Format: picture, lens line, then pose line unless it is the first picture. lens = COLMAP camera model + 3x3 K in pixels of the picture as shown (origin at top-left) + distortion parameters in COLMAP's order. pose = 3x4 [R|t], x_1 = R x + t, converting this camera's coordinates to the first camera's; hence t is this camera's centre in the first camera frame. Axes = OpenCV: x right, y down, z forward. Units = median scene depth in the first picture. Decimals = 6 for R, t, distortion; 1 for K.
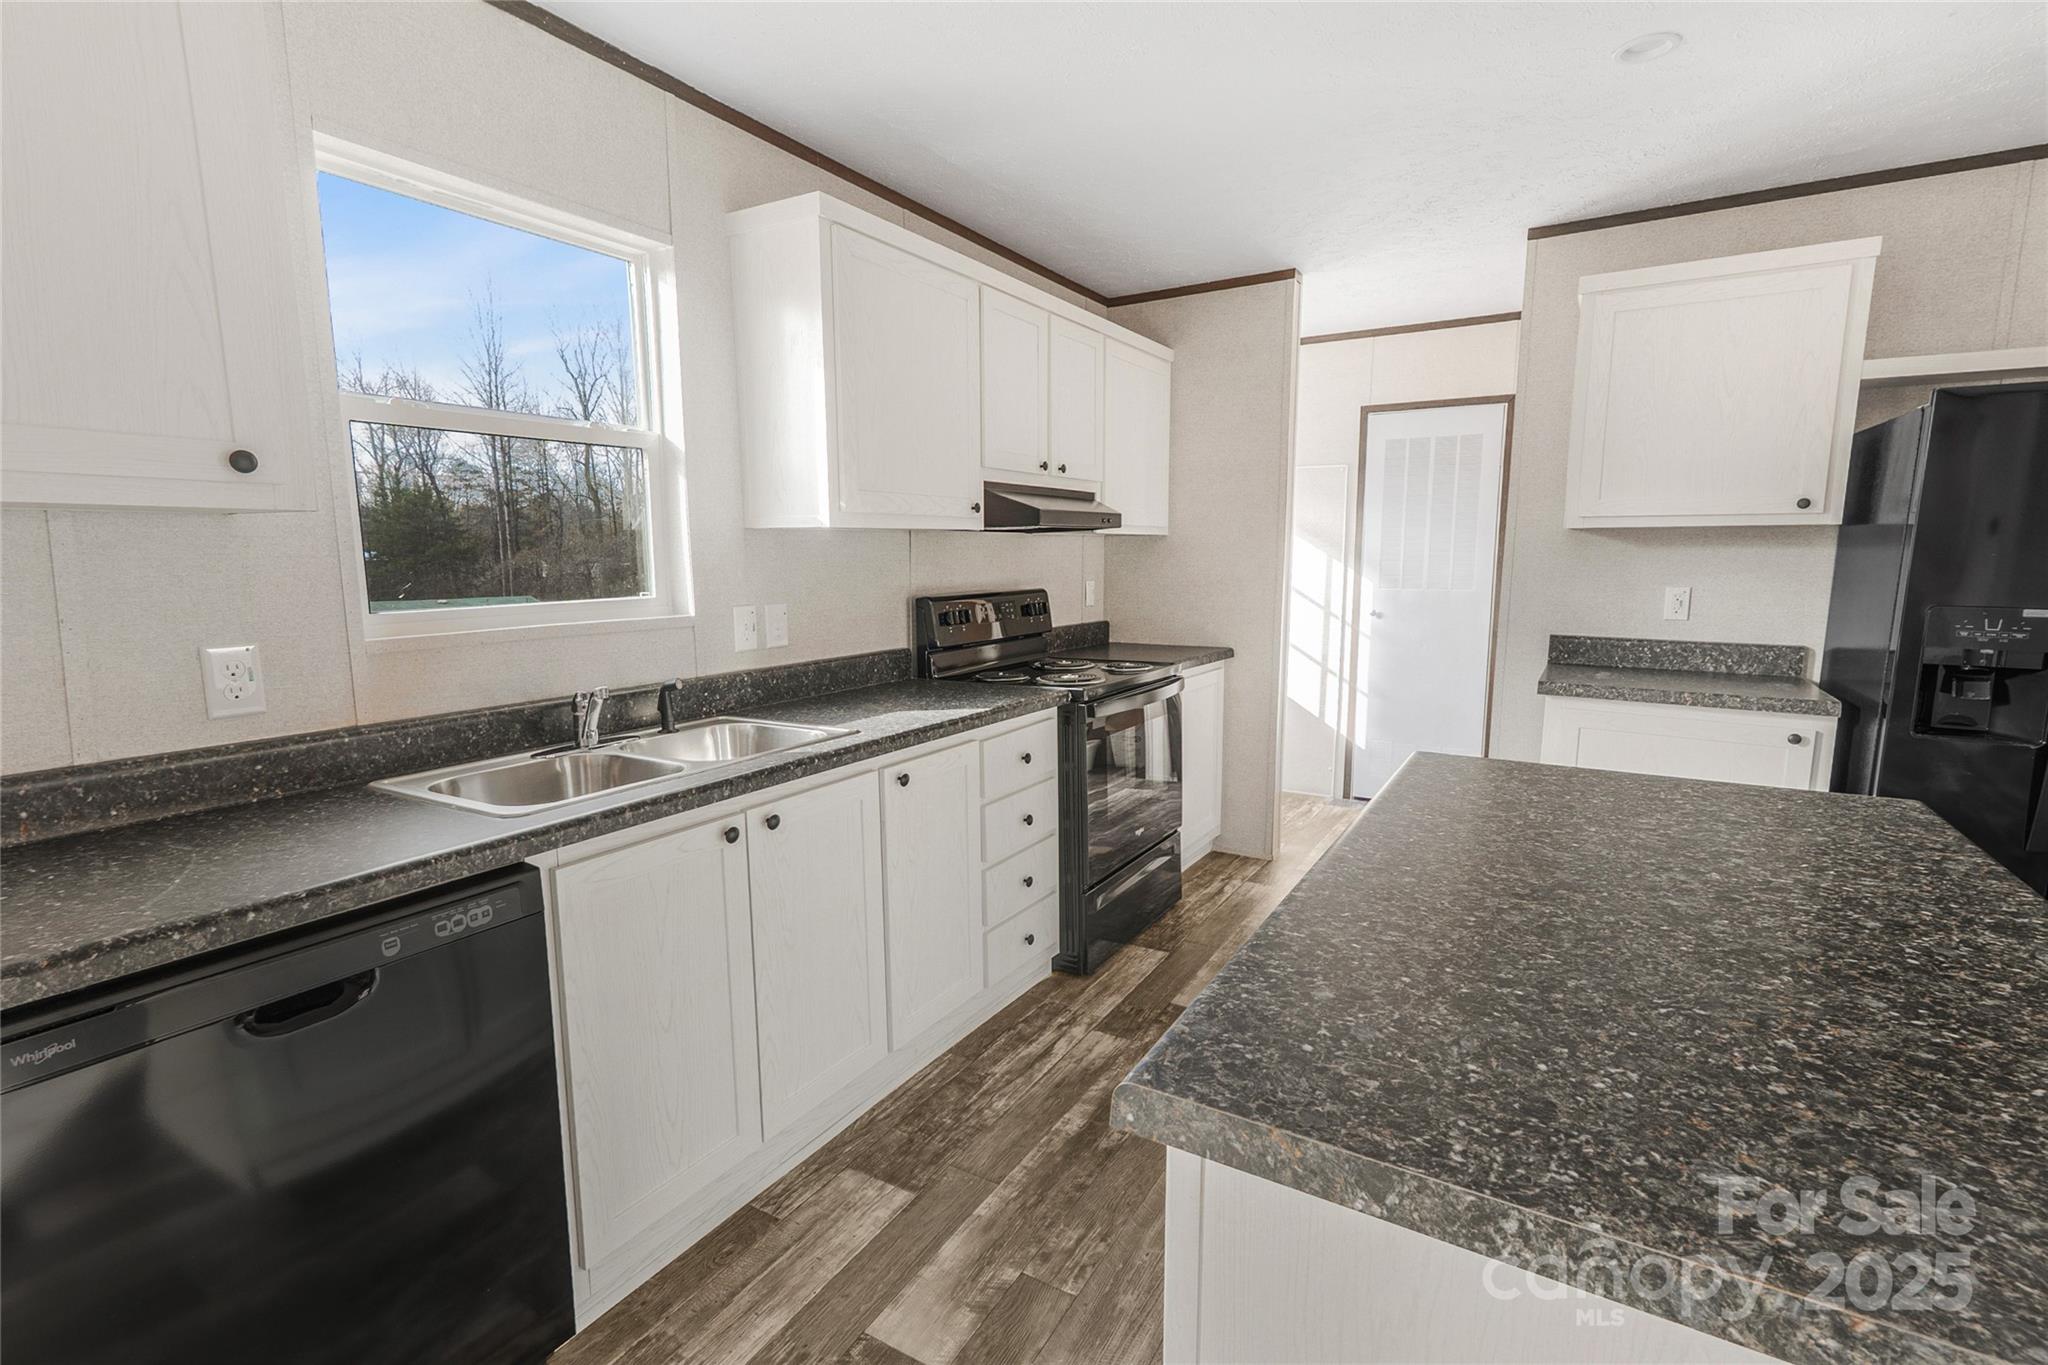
lens RADIAL K [[957.1, 0, 1030.3], [0, 957.1, 748.1], [0, 0, 1]] dist [-0.076711, 0.049780]
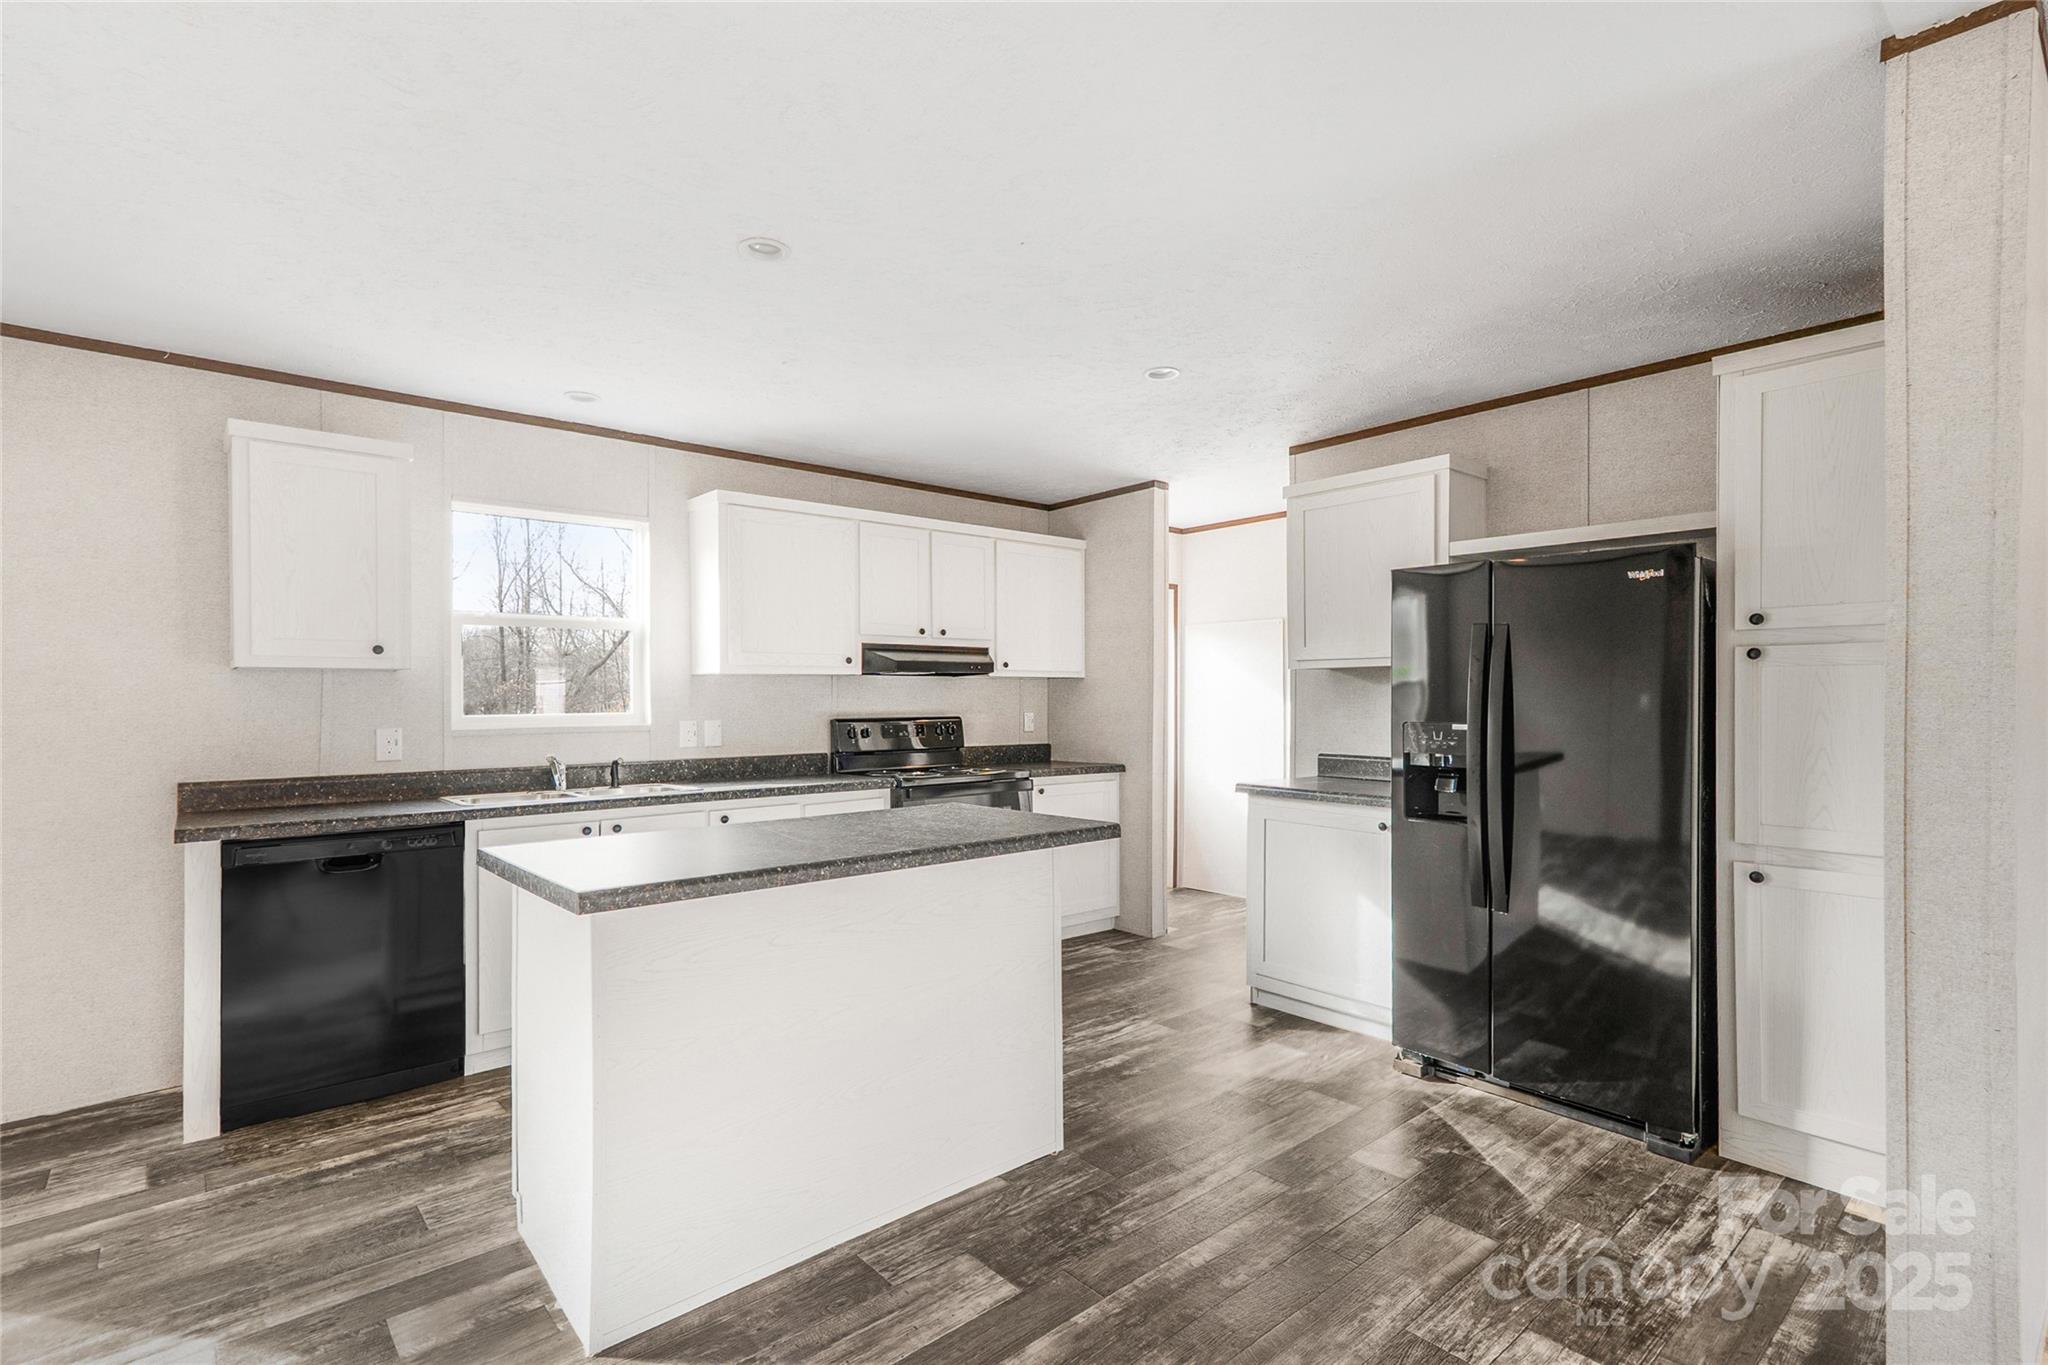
lens RADIAL K [[941.1, 0, 1010.8], [0, 941.1, 701.4], [0, 0, 1]] dist [-0.024117, -0.000119]
pose [[0.948259, 0.003079, -0.317483, 0.505283], [-0.064232, 0.981137, -0.182332, 0.054880], [0.310933, 0.193291, 0.930569, -0.247270]]
